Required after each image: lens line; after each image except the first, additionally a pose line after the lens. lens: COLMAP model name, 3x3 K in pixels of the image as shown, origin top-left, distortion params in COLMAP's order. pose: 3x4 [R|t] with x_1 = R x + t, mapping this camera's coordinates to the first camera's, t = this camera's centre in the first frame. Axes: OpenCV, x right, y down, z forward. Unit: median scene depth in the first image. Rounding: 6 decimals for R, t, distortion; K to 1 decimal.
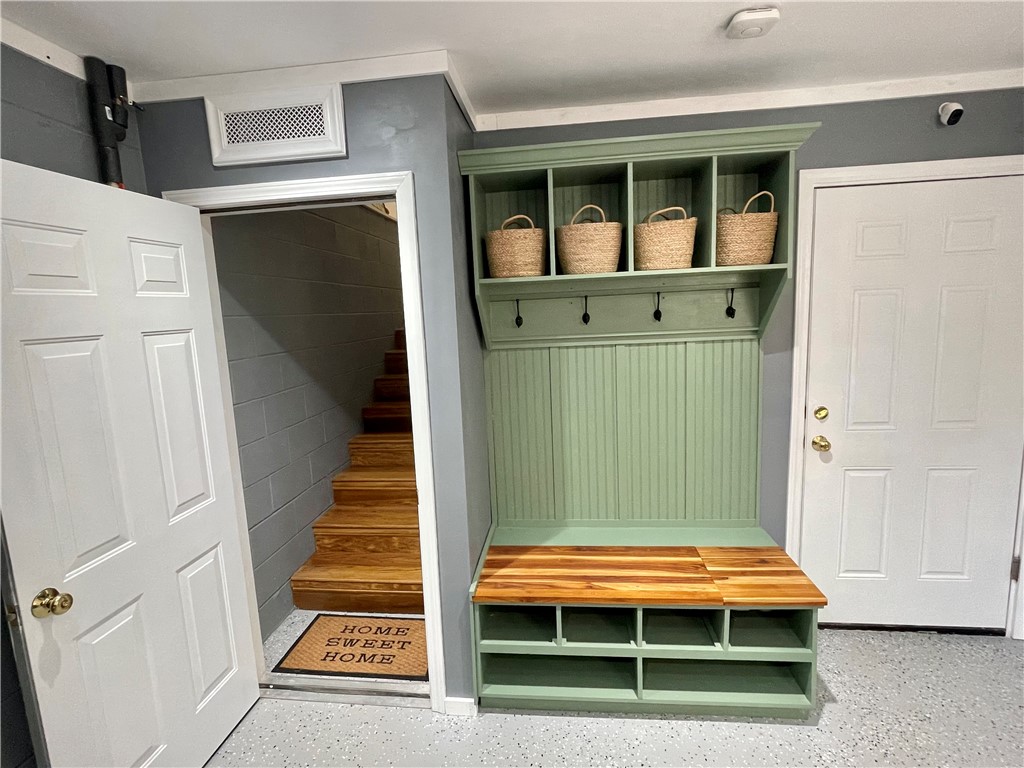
lens RADIAL K [[505.0, 0, 509.5], [0, 505.0, 380.9], [0, 0, 1]] dist [-0.000476, -0.000075]
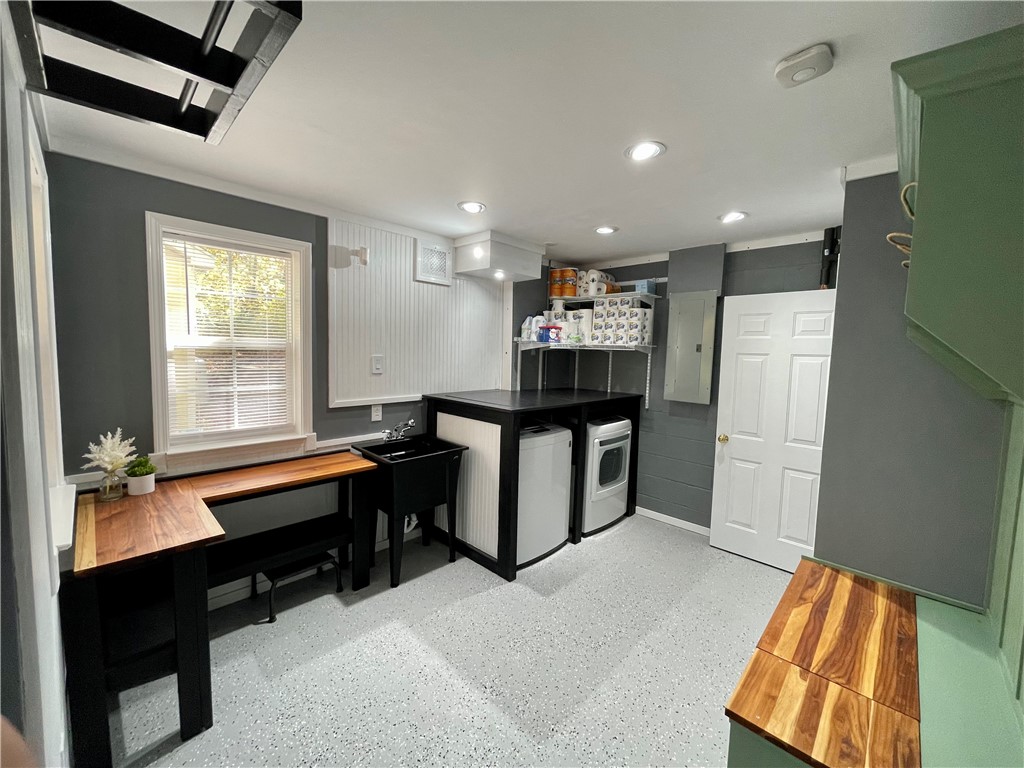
lens RADIAL K [[406.9, 0, 509.7], [0, 406.9, 381.9], [0, 0, 1]] dist [-0.000623, -0.000053]
pose [[-0.607262, 0.090449, -0.789337, 1.219787], [-0.114883, 0.973061, 0.199885, -0.162294], [0.786152, 0.212064, -0.580512, 0.913131]]
